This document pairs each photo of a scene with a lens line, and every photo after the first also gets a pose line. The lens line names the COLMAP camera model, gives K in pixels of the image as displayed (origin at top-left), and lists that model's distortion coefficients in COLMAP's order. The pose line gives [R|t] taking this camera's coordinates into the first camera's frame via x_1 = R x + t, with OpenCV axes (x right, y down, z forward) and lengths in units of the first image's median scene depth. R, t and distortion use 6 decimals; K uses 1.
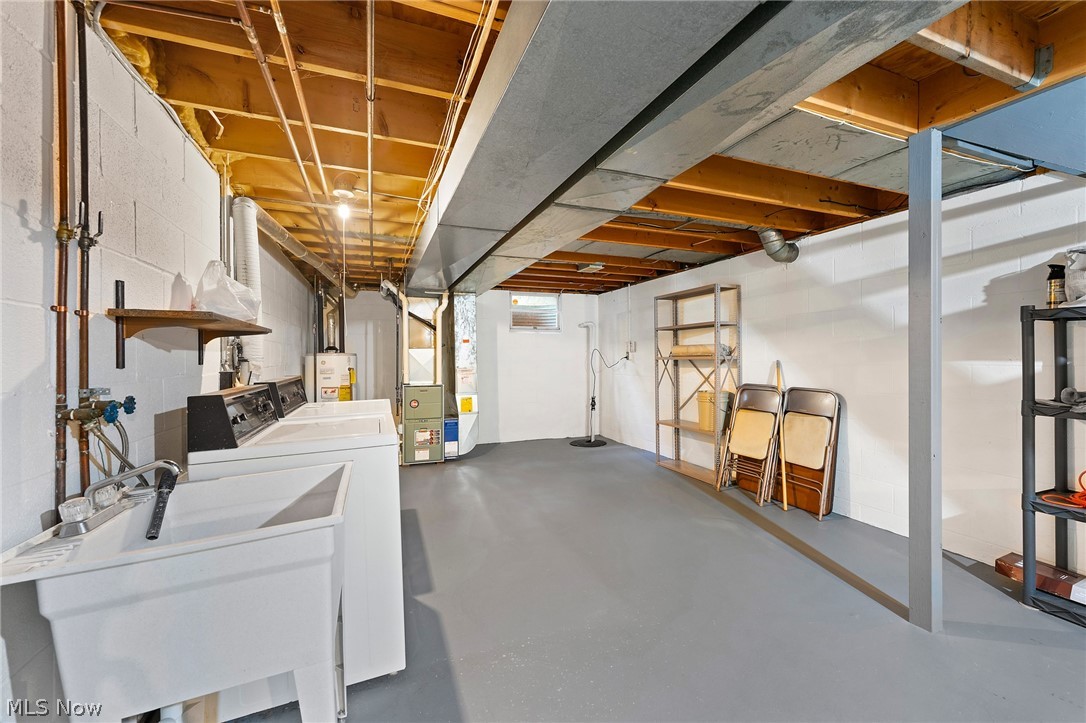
lens RADIAL K [[438.2, 0, 540.7], [0, 438.2, 361.2], [0, 0, 1]] dist [0.001824, 0.000150]
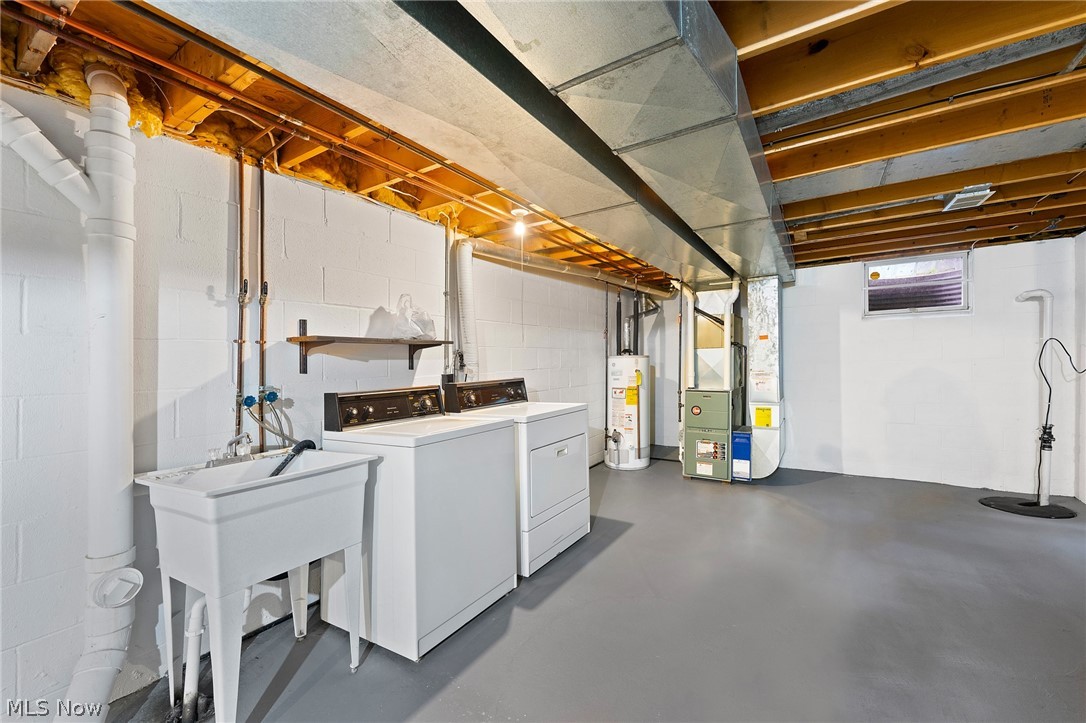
lens RADIAL K [[438.2, 0, 542.8], [0, 438.2, 361.8], [0, 0, 1]] dist [0.001824, 0.000150]
pose [[0.593357, -0.005055, -0.804924, 0.247460], [0.009471, 0.999955, 0.000702, -0.005618], [0.804884, -0.008040, 0.593378, 0.214420]]
